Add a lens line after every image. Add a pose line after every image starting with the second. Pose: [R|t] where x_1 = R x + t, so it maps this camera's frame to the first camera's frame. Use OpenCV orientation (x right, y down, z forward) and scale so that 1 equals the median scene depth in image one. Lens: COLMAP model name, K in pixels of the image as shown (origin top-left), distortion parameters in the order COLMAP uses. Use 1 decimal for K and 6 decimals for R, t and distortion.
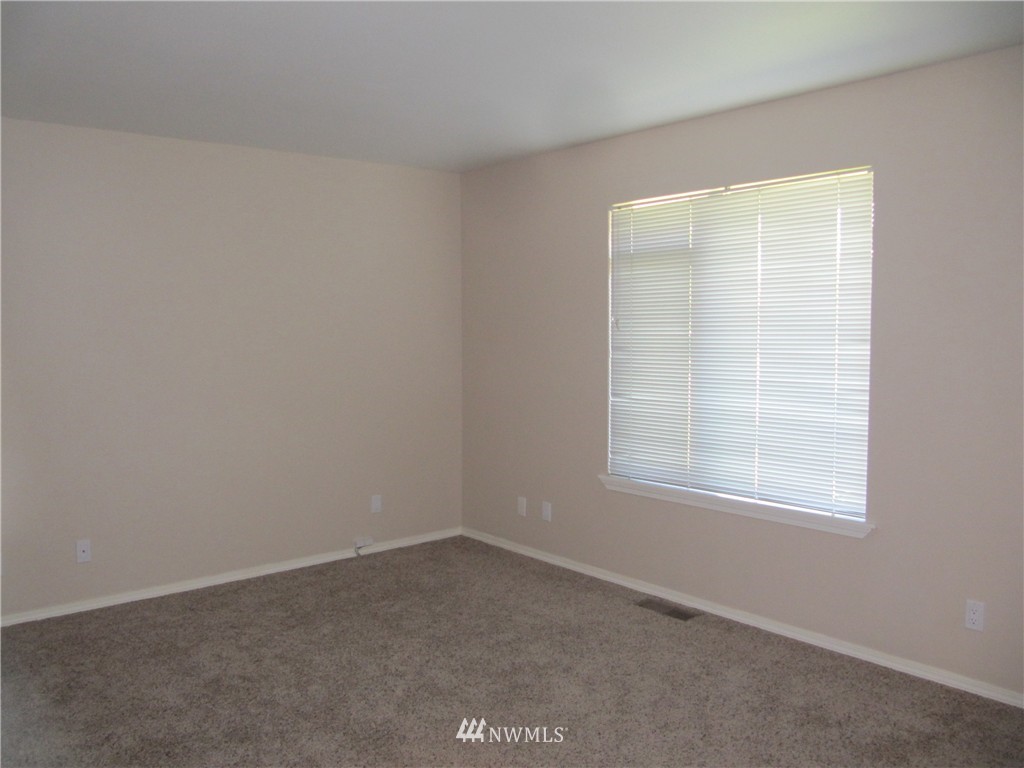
lens RADIAL K [[836.9, 0, 512.5], [0, 836.9, 383.1], [0, 0, 1]] dist [-0.063704, 0.031092]
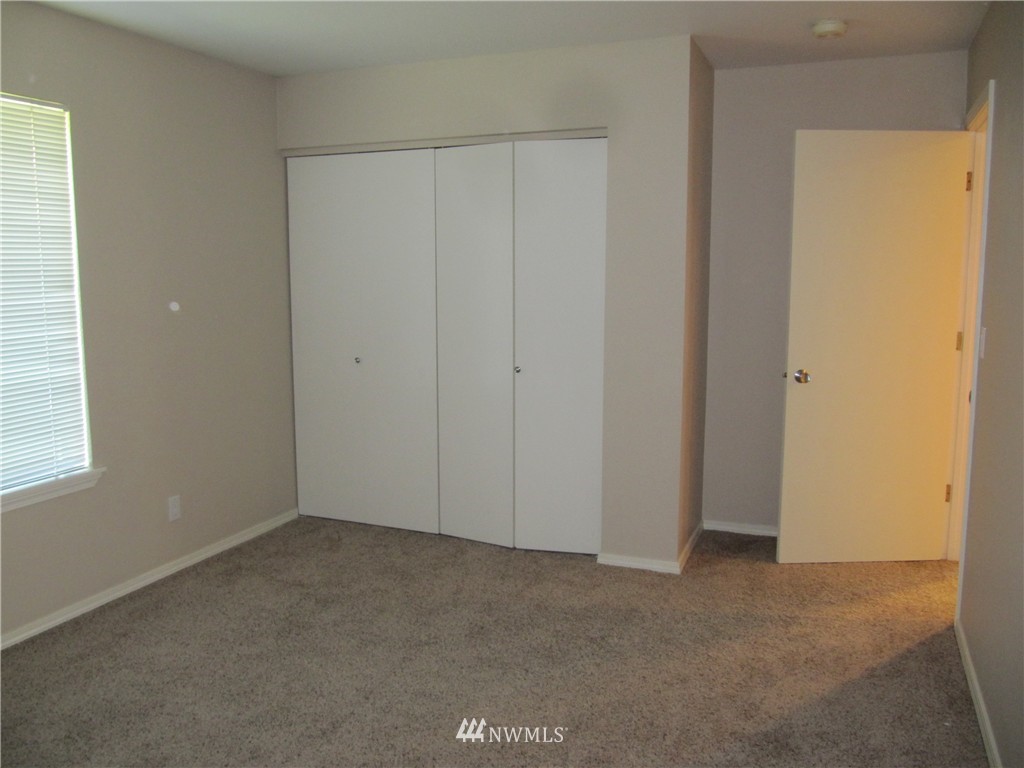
lens RADIAL K [[836.9, 0, 512.4], [0, 836.9, 383.6], [0, 0, 1]] dist [-0.063704, 0.031092]
pose [[-0.475248, -0.108061, 0.873191, -0.658334], [0.076908, 0.983529, 0.163574, -0.056440], [-0.876484, 0.144893, -0.459109, 0.982424]]
